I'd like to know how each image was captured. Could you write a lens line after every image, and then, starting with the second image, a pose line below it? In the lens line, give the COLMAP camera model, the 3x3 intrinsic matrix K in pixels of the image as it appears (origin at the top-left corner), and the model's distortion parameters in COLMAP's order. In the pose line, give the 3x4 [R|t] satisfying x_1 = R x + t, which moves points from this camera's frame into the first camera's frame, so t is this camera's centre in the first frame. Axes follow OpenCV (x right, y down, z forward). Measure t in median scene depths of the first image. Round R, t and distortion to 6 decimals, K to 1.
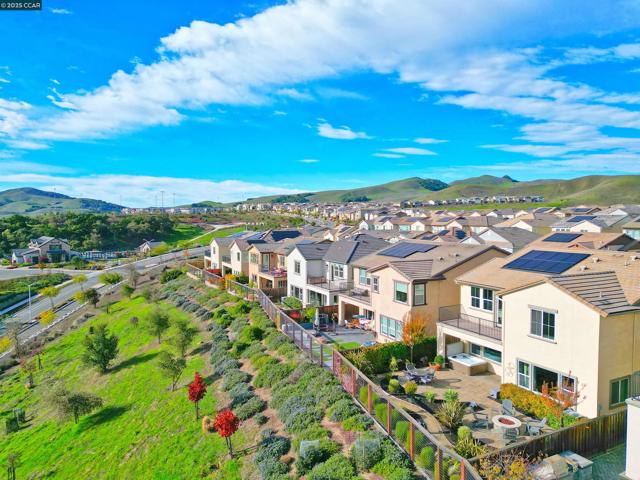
lens RADIAL K [[446.9, 0, 317.8], [0, 446.9, 240.2], [0, 0, 1]] dist [0.093600, -0.091856]
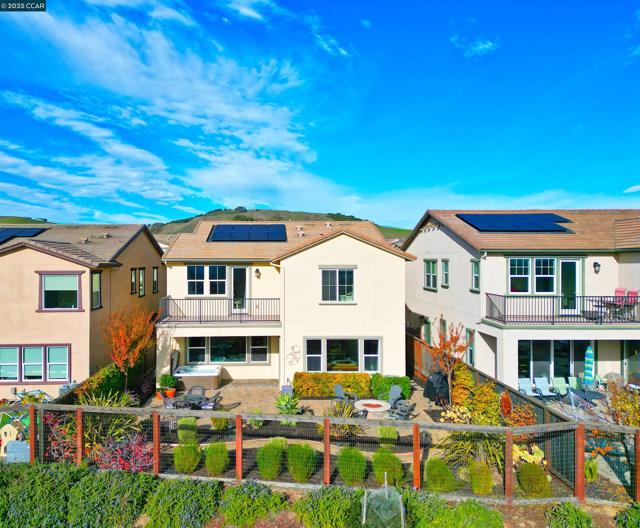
lens RADIAL K [[491.8, 0, 282.8], [0, 491.8, 262.4], [0, 0, 1]] dist [0.088133, -0.077330]
pose [[0.447506, -0.010855, 0.894215, -0.267294], [0.055055, 0.998364, -0.015433, 0.115131], [-0.892584, 0.056138, 0.447372, 0.522864]]
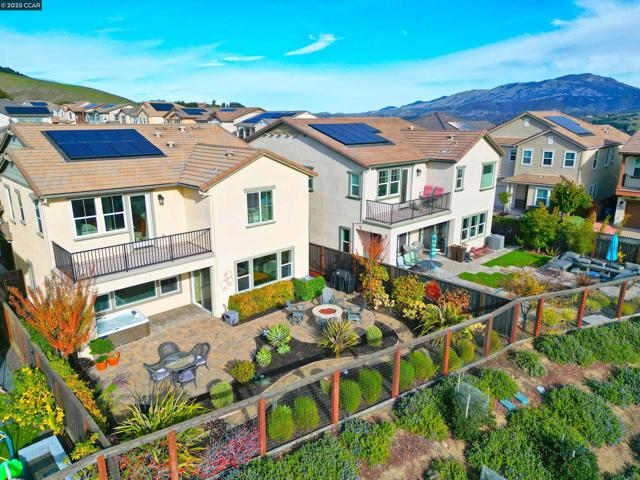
lens RADIAL K [[446.9, 0, 317.8], [0, 446.9, 240.2], [0, 0, 1]] dist [0.093600, -0.091856]
pose [[-0.273107, -0.257840, 0.926785, -0.249194], [0.053891, 0.957797, 0.282348, 0.010668], [-0.960473, 0.127056, -0.247686, 0.846629]]
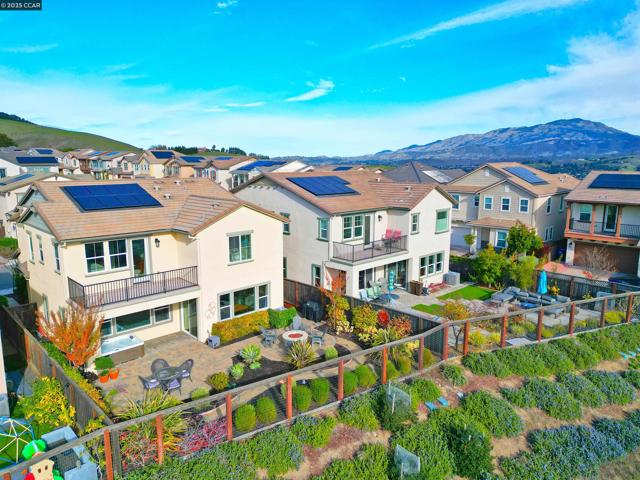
lens RADIAL K [[448.2, 0, 317.1], [0, 448.2, 240.7], [0, 0, 1]] dist [0.093789, -0.094503]
pose [[-0.276416, -0.172546, 0.945422, -0.382449], [0.056592, 0.979121, 0.195242, -0.013544], [-0.959370, 0.107471, -0.260880, 0.834211]]
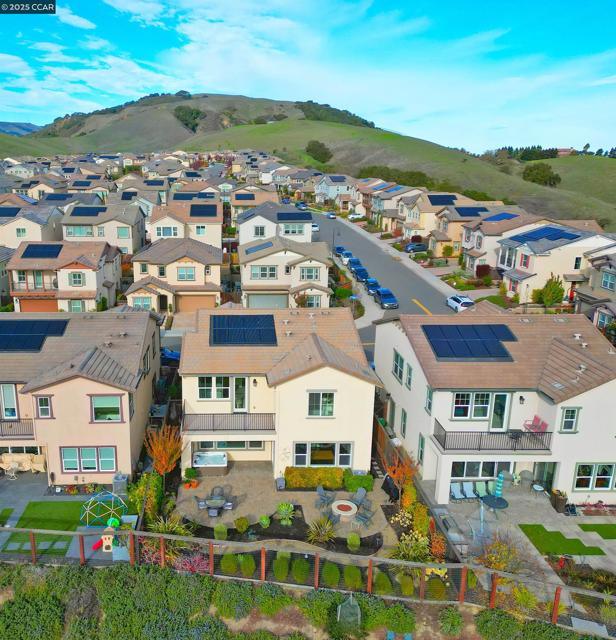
lens RADIAL K [[596.0, 0, 233.8], [0, 596.0, 318.3], [0, 0, 1]] dist [0.100879, -0.115618]
pose [[0.451680, -0.231912, 0.861512, -0.568115], [0.052130, 0.970836, 0.234009, -0.261948], [-0.890656, -0.060786, 0.450597, 0.432410]]
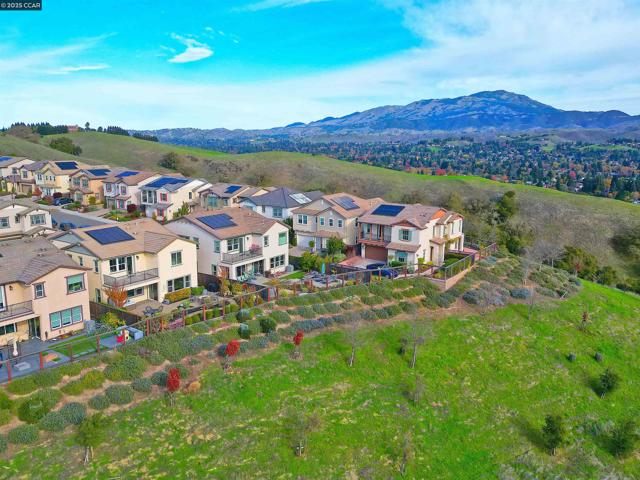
lens RADIAL K [[531.4, 0, 317.3], [0, 531.4, 237.9], [0, 0, 1]] dist [0.120509, -0.169830]
pose [[-0.448236, -0.175842, 0.876449, -1.531155], [0.046912, 0.974483, 0.219503, -0.331533], [-0.892683, 0.139505, -0.428550, 1.125822]]
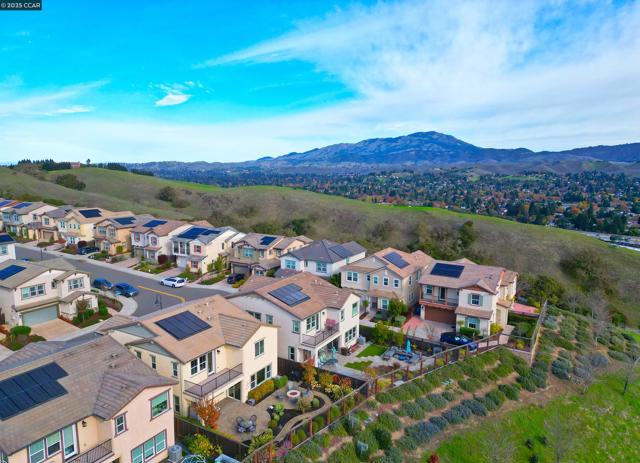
lens RADIAL K [[447.1, 0, 317.6], [0, 447.1, 236.5], [0, 0, 1]] dist [0.099975, -0.114428]
pose [[-0.514397, -0.137897, 0.846393, -0.875283], [0.044605, 0.981348, 0.186993, -0.463730], [-0.856392, 0.133942, -0.498651, 1.266996]]
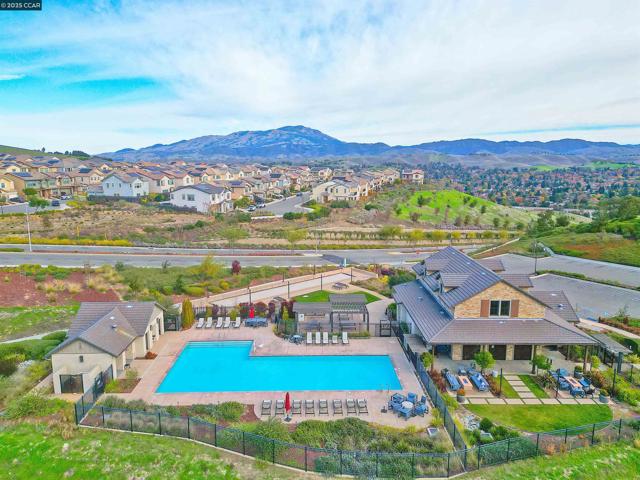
lens RADIAL K [[448.2, 0, 317.1], [0, 448.2, 240.7], [0, 0, 1]] dist [0.093789, -0.094503]
pose [[-0.732746, -0.124110, 0.669089, -3.767911], [0.037064, 0.974490, 0.221349, -0.516383], [-0.679492, 0.186992, -0.709453, 6.763045]]
